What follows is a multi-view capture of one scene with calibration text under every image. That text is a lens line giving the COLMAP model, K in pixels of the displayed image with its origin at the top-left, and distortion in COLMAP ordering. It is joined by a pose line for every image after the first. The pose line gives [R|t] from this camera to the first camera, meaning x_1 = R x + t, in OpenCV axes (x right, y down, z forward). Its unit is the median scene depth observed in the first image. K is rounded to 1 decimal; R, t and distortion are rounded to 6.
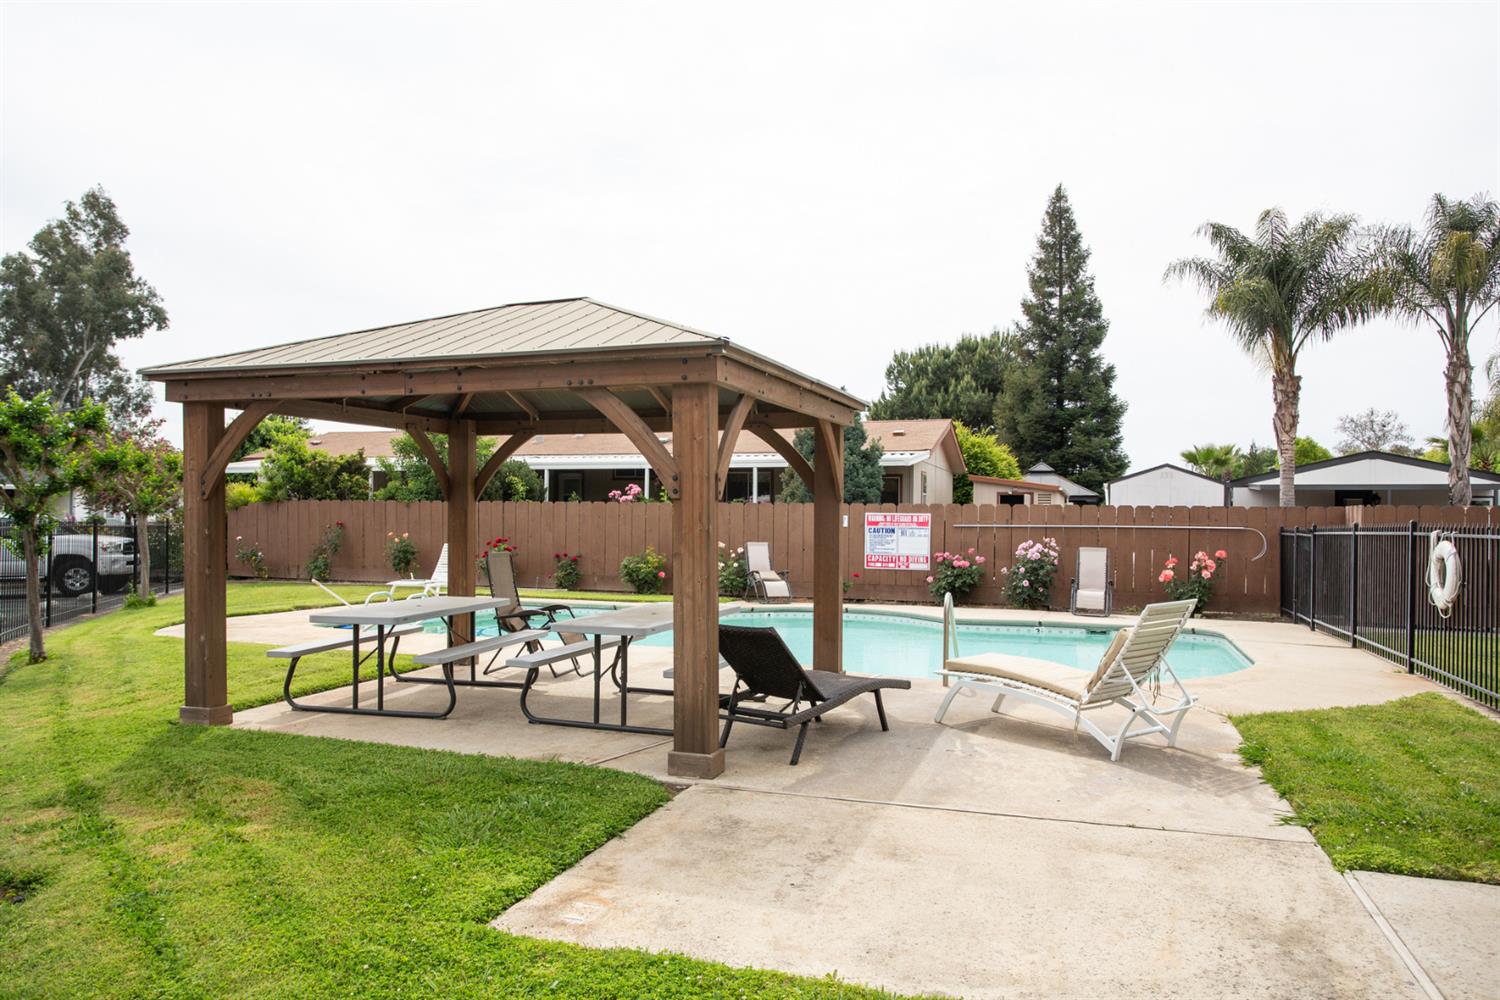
lens RADIAL K [[1073.0, 0, 746.9], [0, 1073.0, 511.8], [0, 0, 1]] dist [-0.030520, 0.011064]
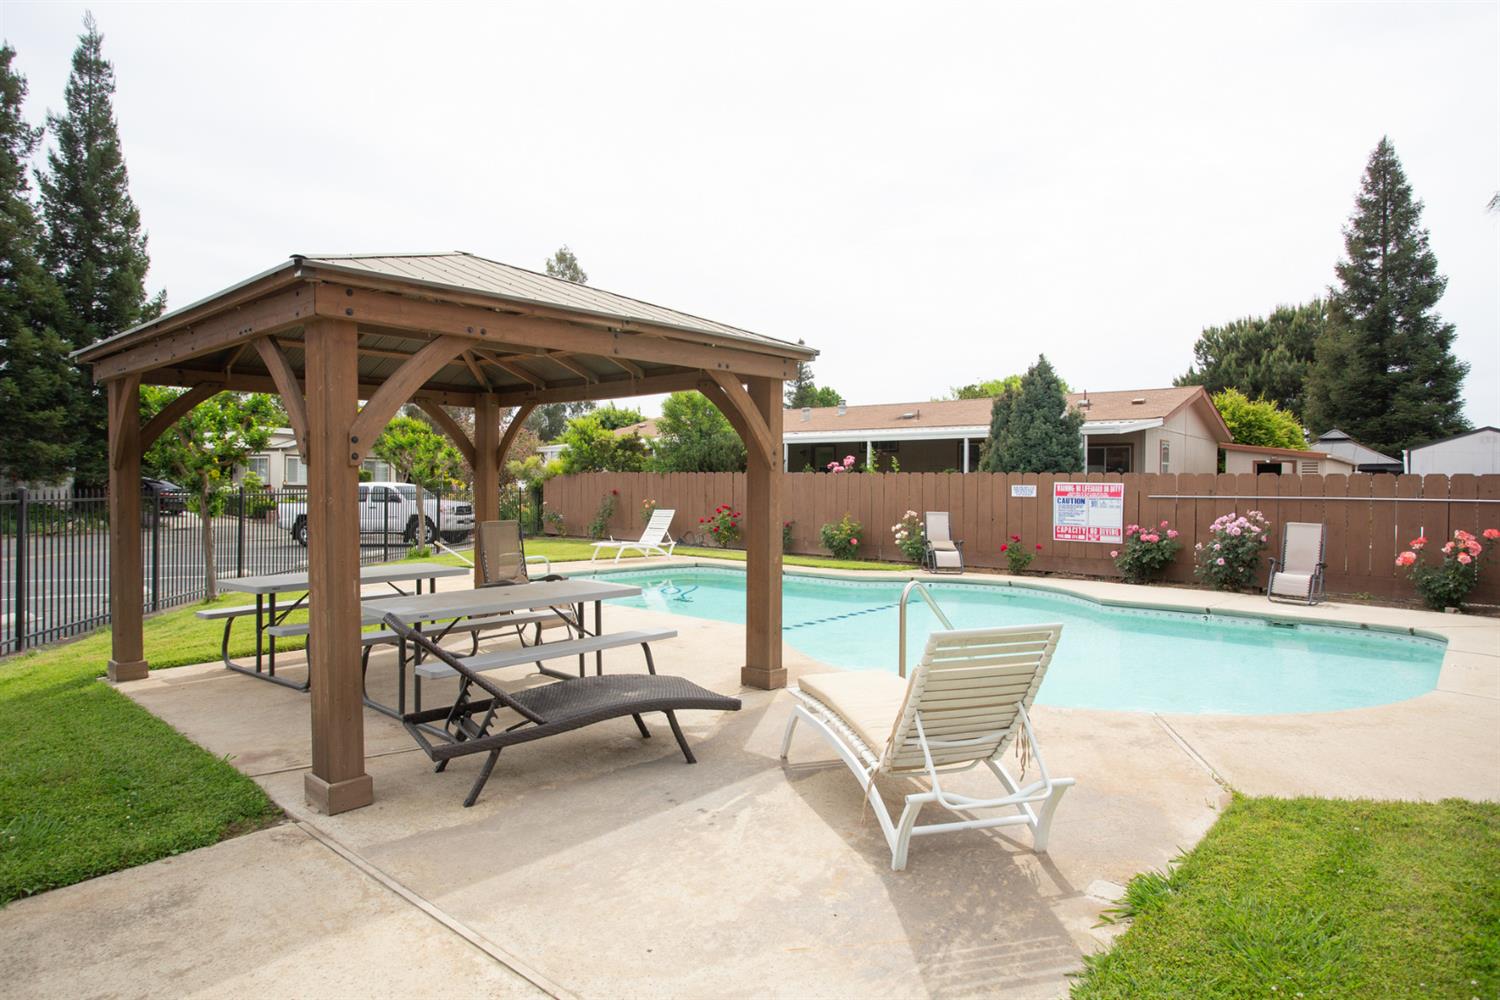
lens RADIAL K [[877.9, 0, 737.7], [0, 877.9, 495.0], [0, 0, 1]] dist [-0.035702, 0.018625]
pose [[0.922328, 0.005030, -0.386375, 0.130140], [0.000602, 0.999895, 0.014454, 0.000444], [0.386407, -0.013563, 0.922229, 0.138034]]
